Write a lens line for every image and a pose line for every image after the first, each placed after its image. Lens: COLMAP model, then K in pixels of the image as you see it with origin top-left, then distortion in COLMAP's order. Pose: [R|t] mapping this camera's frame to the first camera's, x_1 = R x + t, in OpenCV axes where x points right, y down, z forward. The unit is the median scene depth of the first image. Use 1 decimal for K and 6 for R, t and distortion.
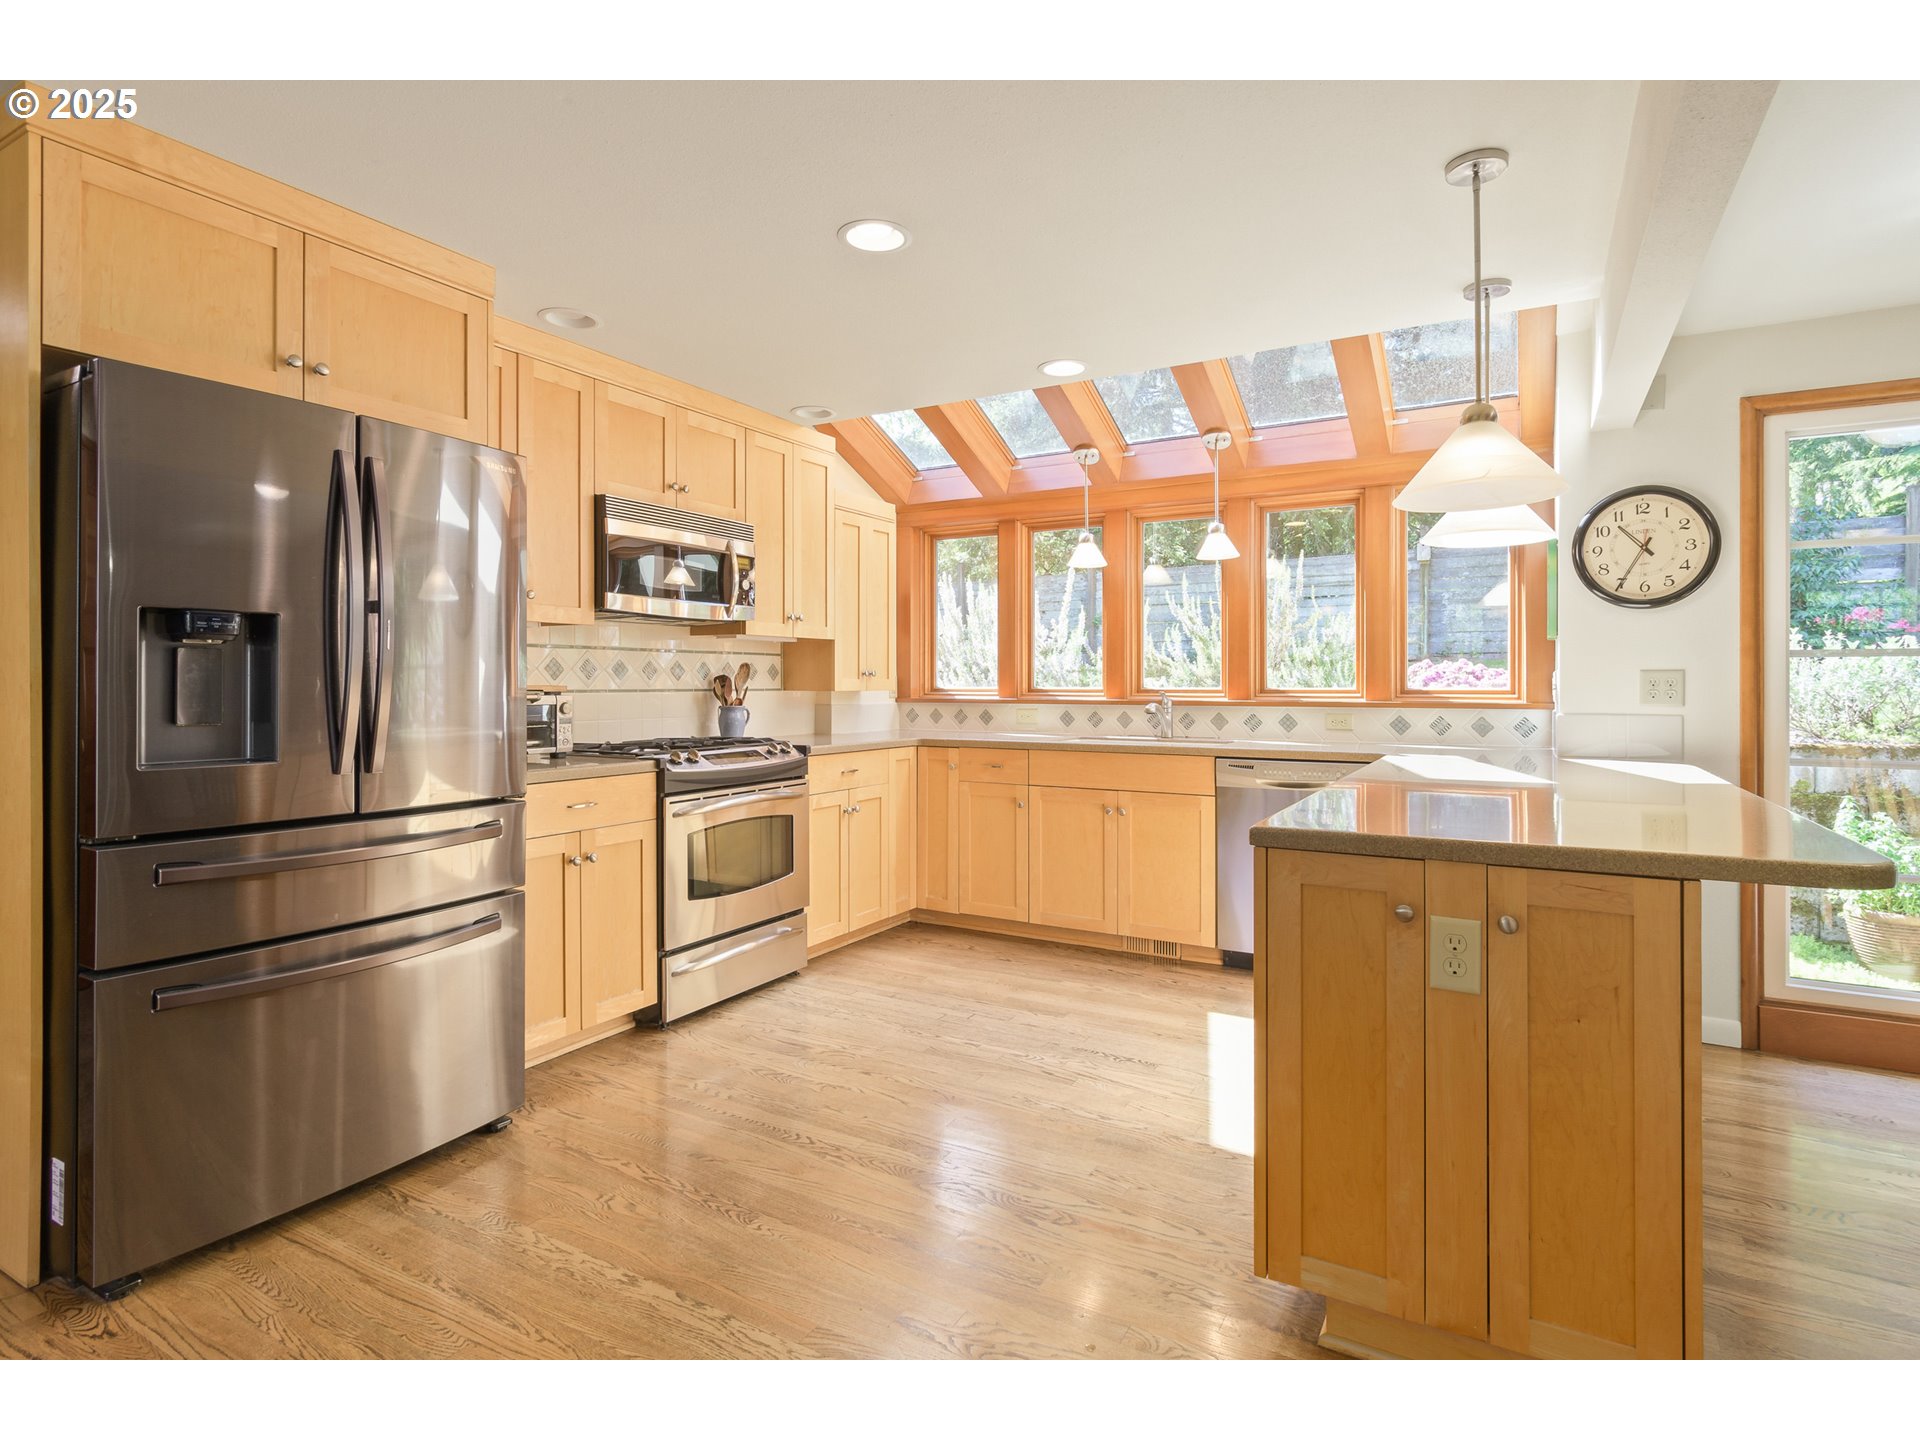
lens RADIAL K [[993.8, 0, 958.9], [0, 993.8, 694.4], [0, 0, 1]] dist [-0.004557, -0.002145]
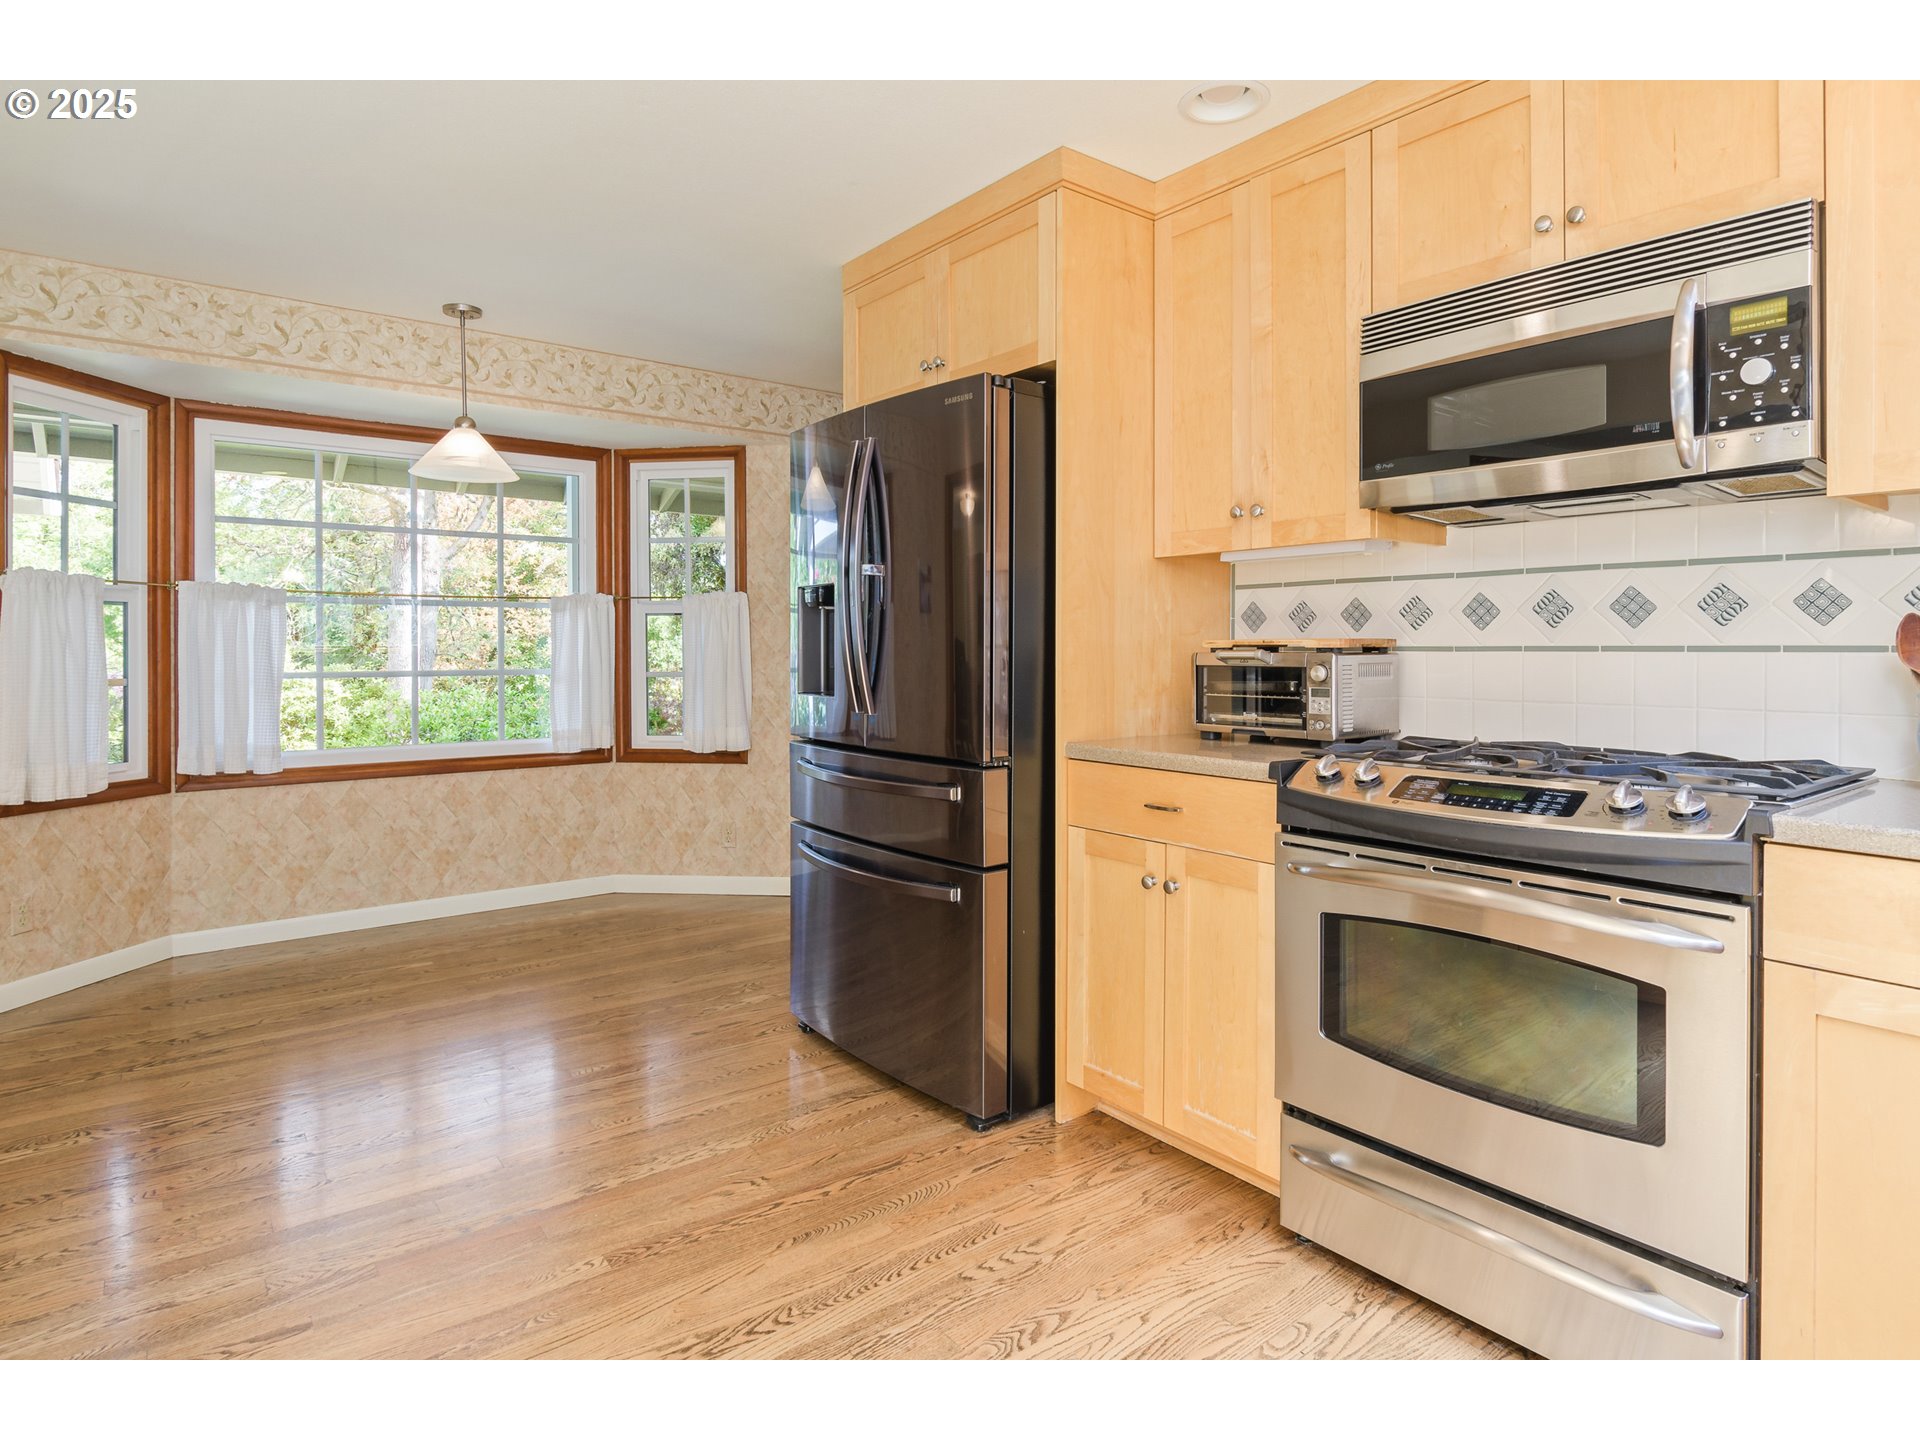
lens RADIAL K [[1042.7, 0, 961.2], [0, 1042.7, 657.5], [0, 0, 1]] dist [0.001332, 0.000132]
pose [[-0.372640, 0.005887, -0.927957, 0.240705], [-0.015270, 0.999806, 0.012475, -0.000457], [0.927850, 0.018818, -0.372478, 0.764928]]
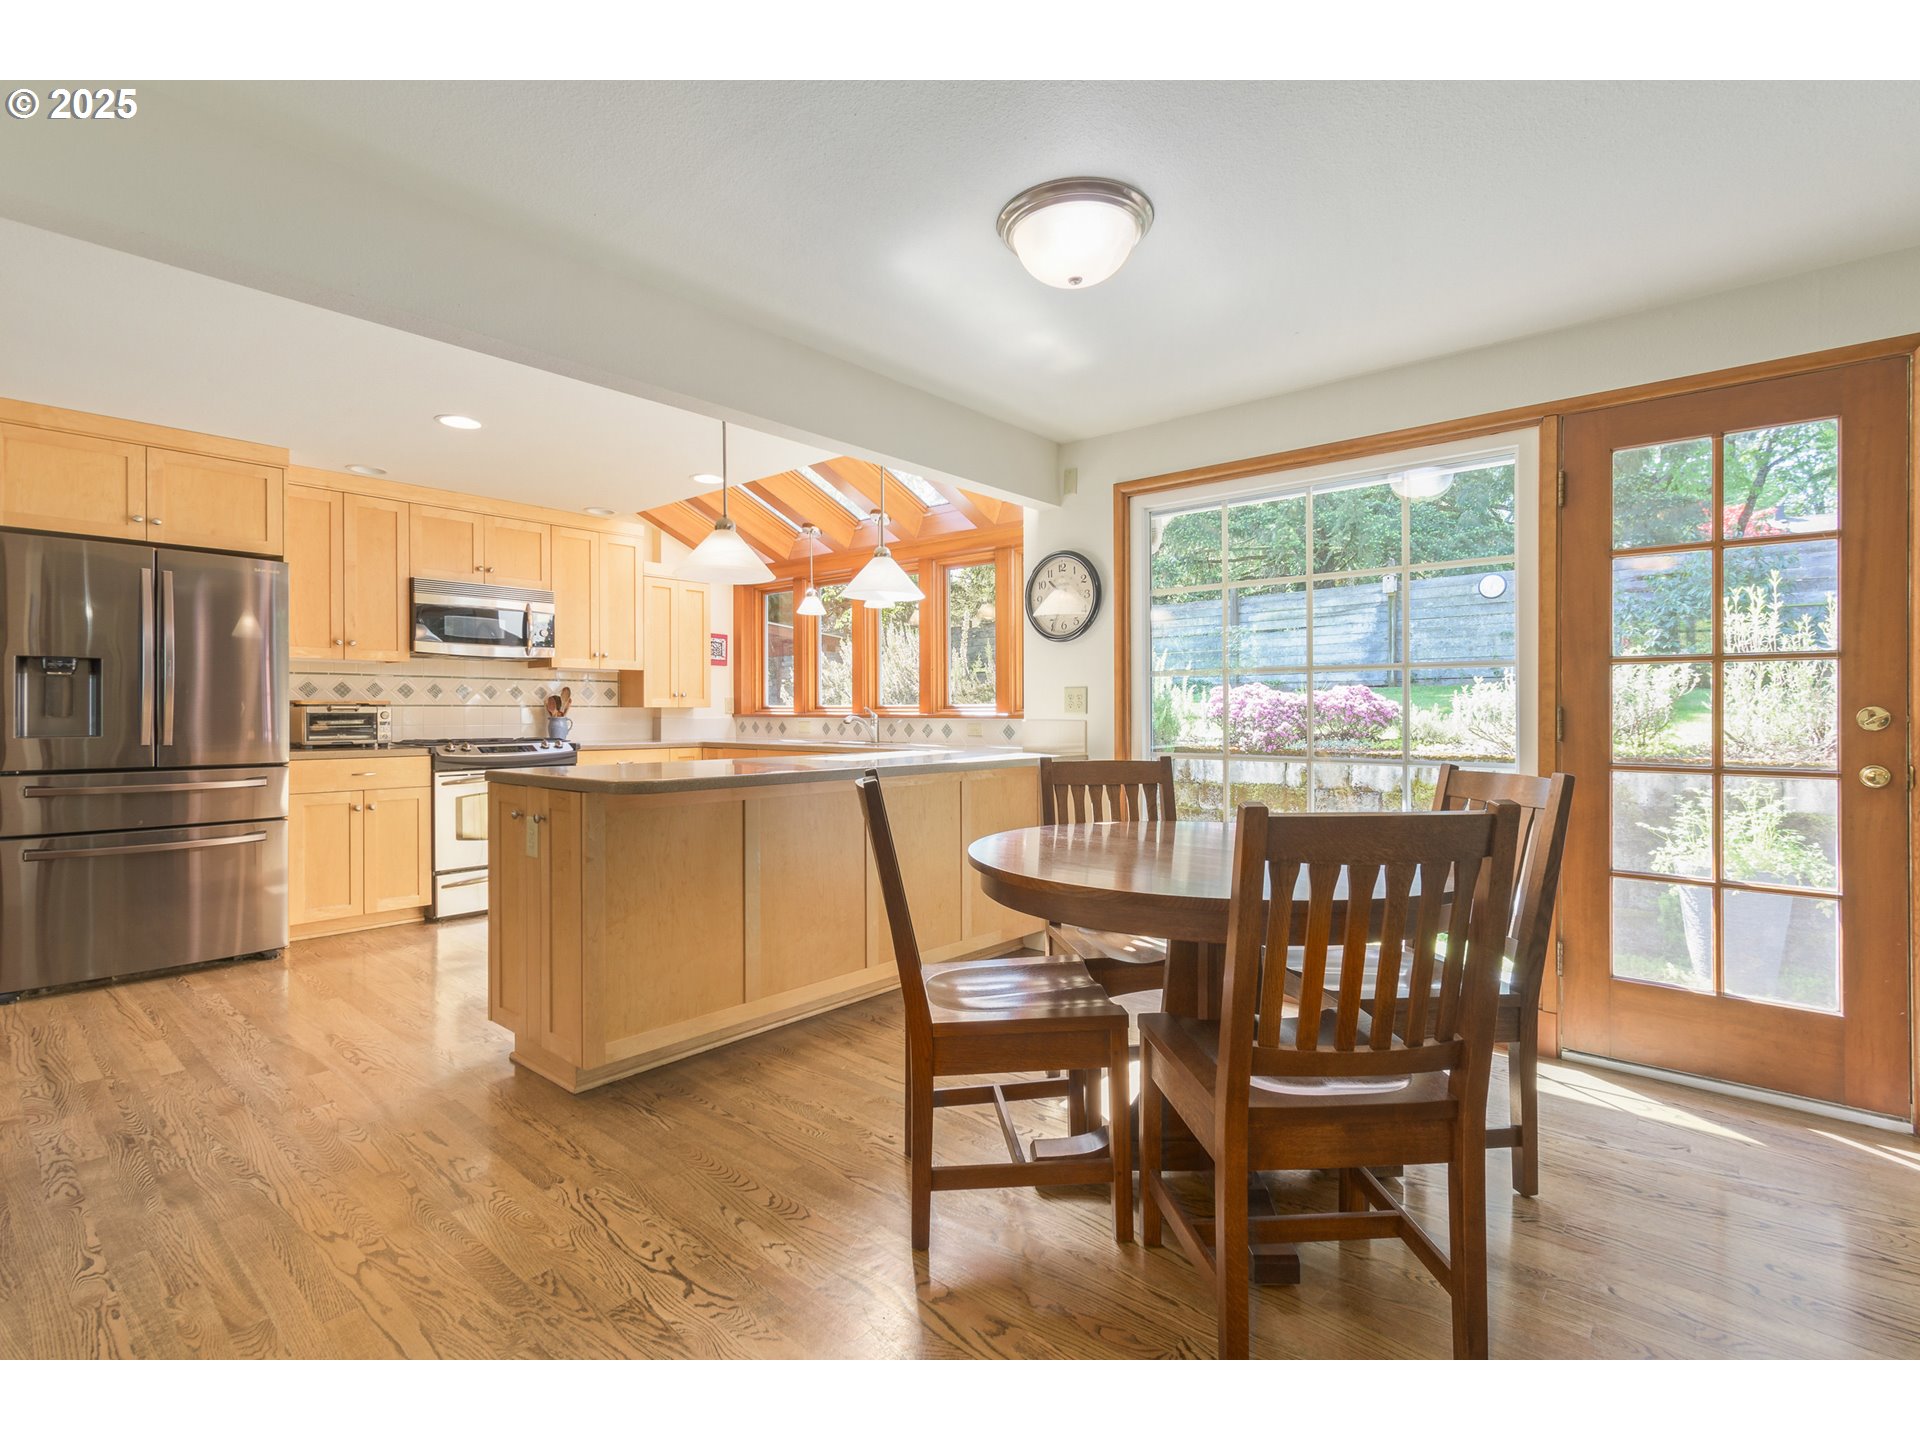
lens RADIAL K [[921.7, 0, 963.5], [0, 921.7, 721.9], [0, 0, 1]] dist [0.001553, -0.000186]
pose [[0.982295, 0.001894, -0.187329, 0.567236], [-0.002022, 0.999998, -0.000489, 0.017227], [0.187328, 0.000859, 0.982297, -0.188475]]
